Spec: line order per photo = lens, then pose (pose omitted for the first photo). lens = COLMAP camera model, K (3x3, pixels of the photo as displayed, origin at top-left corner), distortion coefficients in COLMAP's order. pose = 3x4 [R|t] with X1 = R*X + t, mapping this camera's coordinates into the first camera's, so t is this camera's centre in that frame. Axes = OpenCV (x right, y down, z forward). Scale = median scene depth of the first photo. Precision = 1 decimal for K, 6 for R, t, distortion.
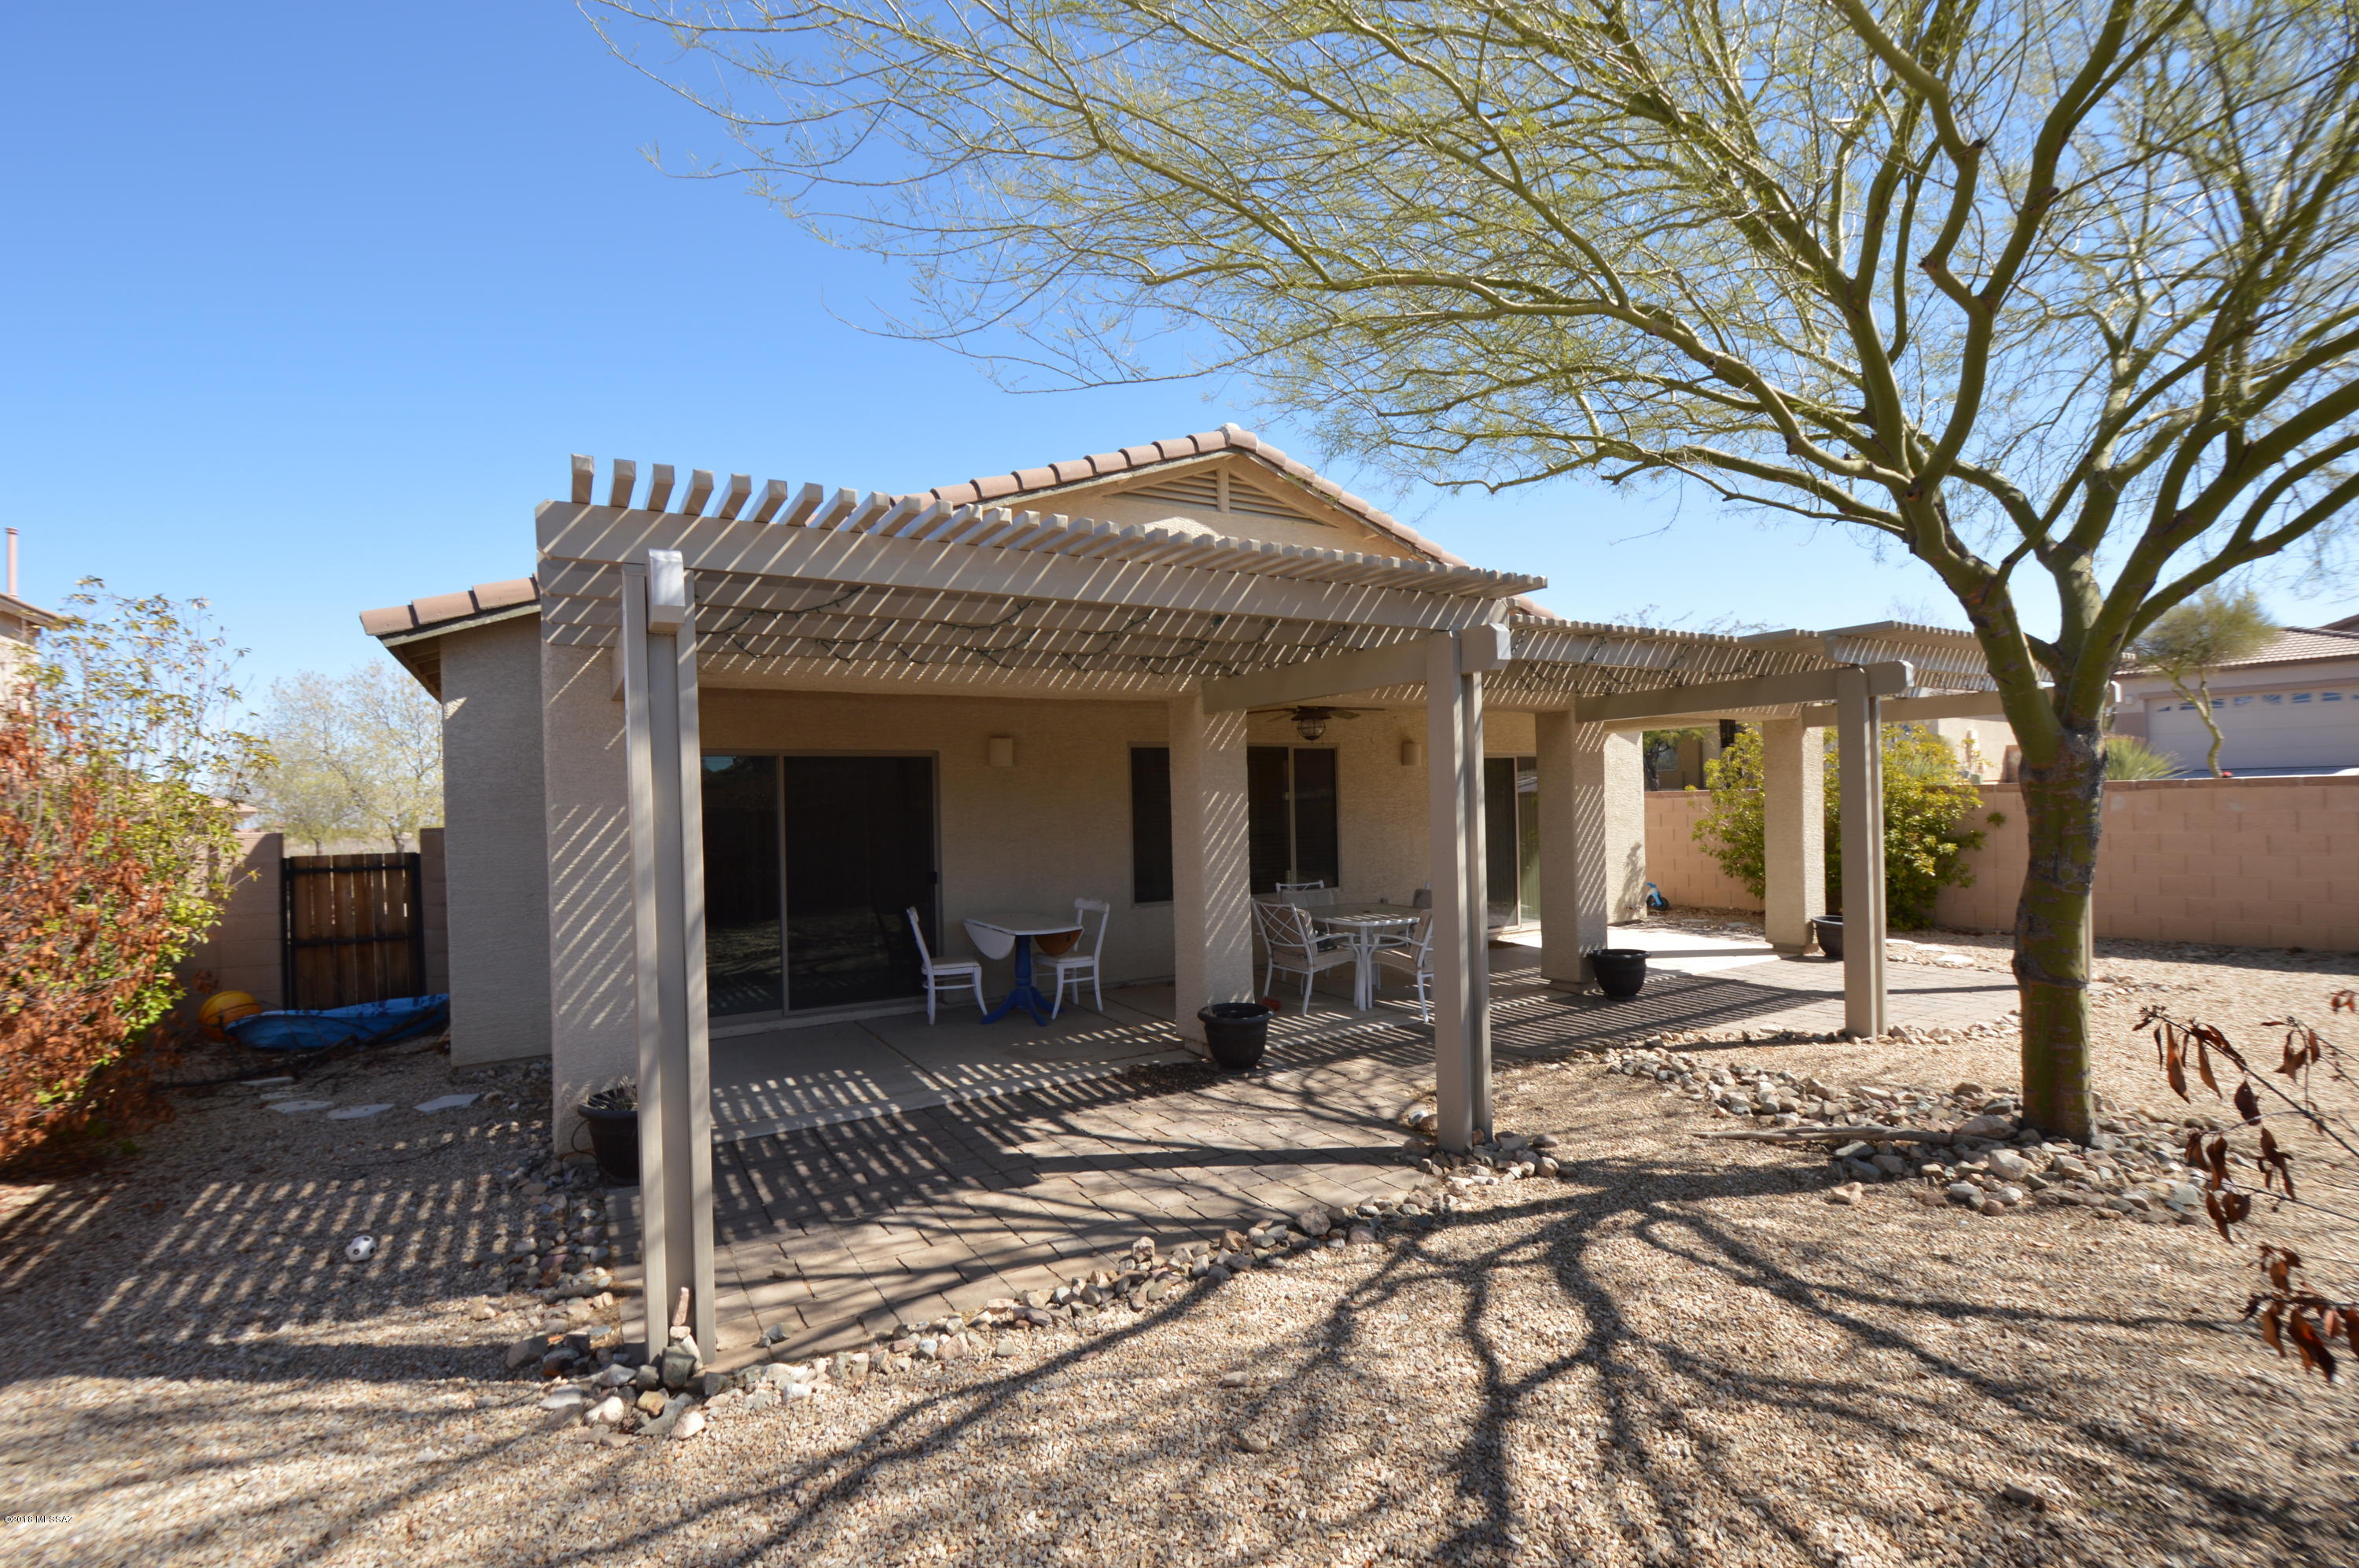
lens RADIAL K [[1035.7, 0, 1163.6], [0, 1035.7, 805.5], [0, 0, 1]] dist [0.016846, -0.026021]
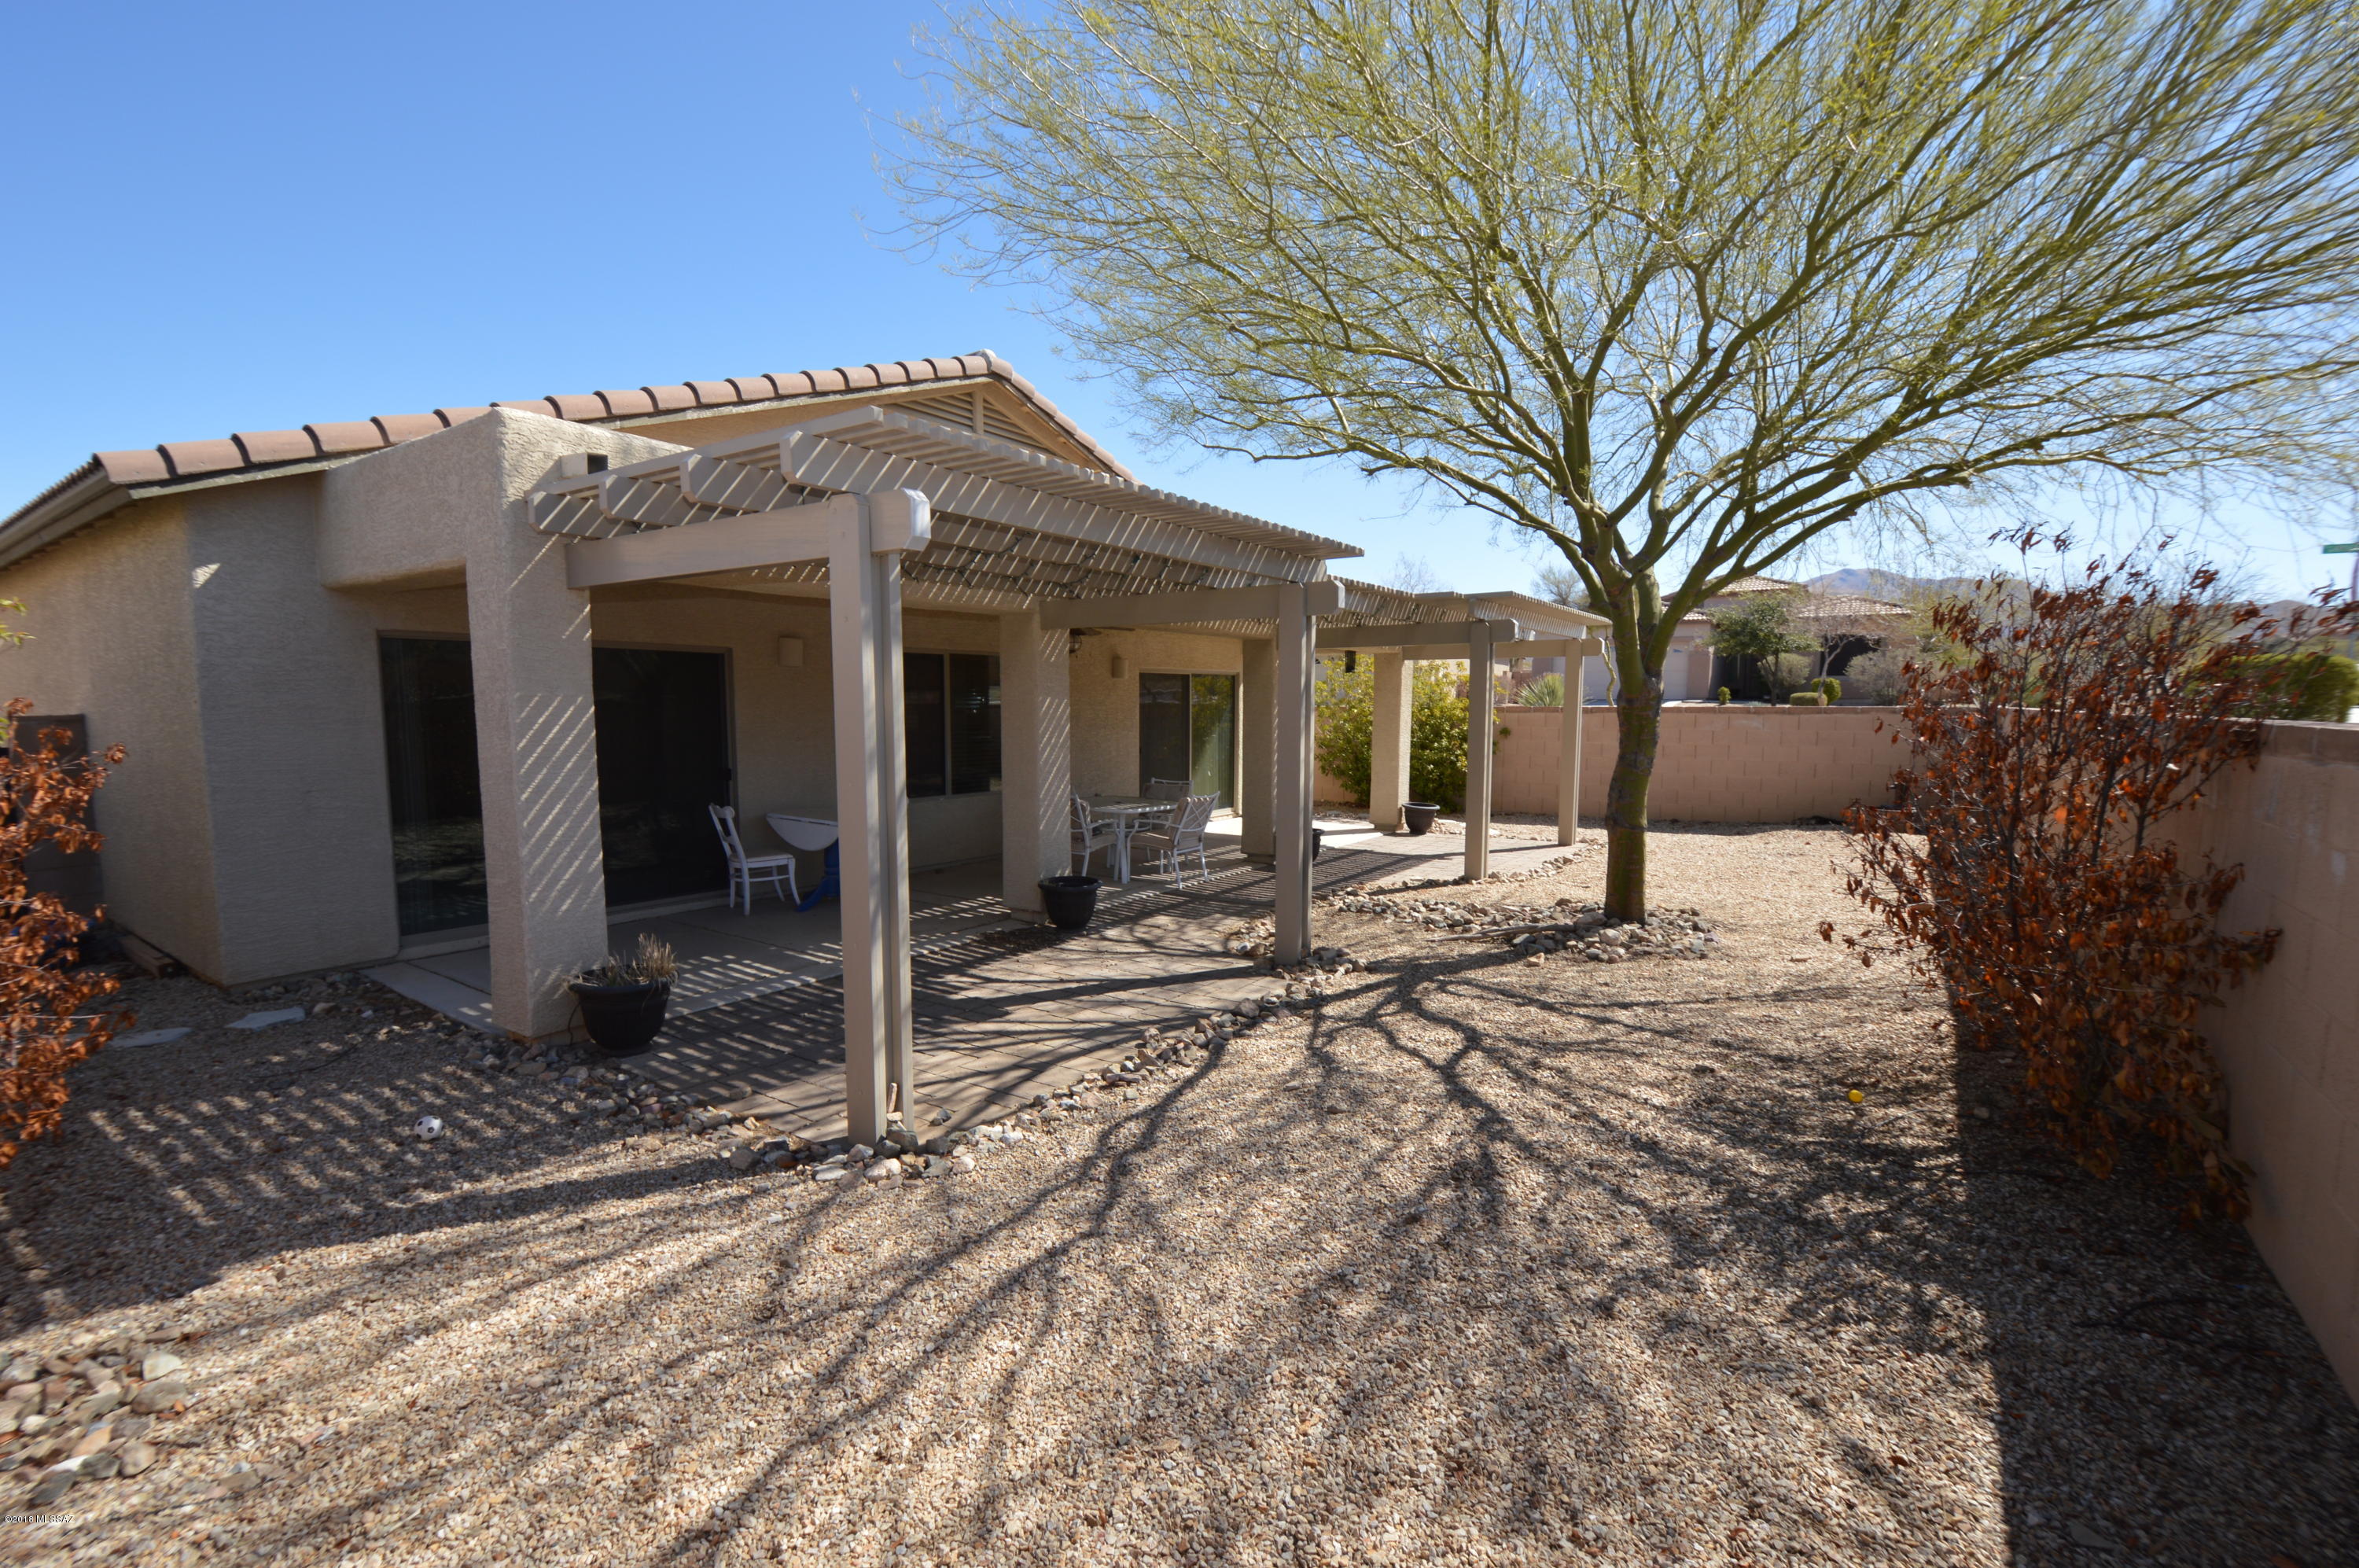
lens RADIAL K [[1035.7, 0, 1163.6], [0, 1035.7, 805.5], [0, 0, 1]] dist [0.016846, -0.026021]
pose [[0.908152, -0.015689, 0.418346, -0.516259], [-0.021417, 0.996248, 0.083854, 0.011791], [-0.418092, -0.085113, 0.904409, -0.186708]]
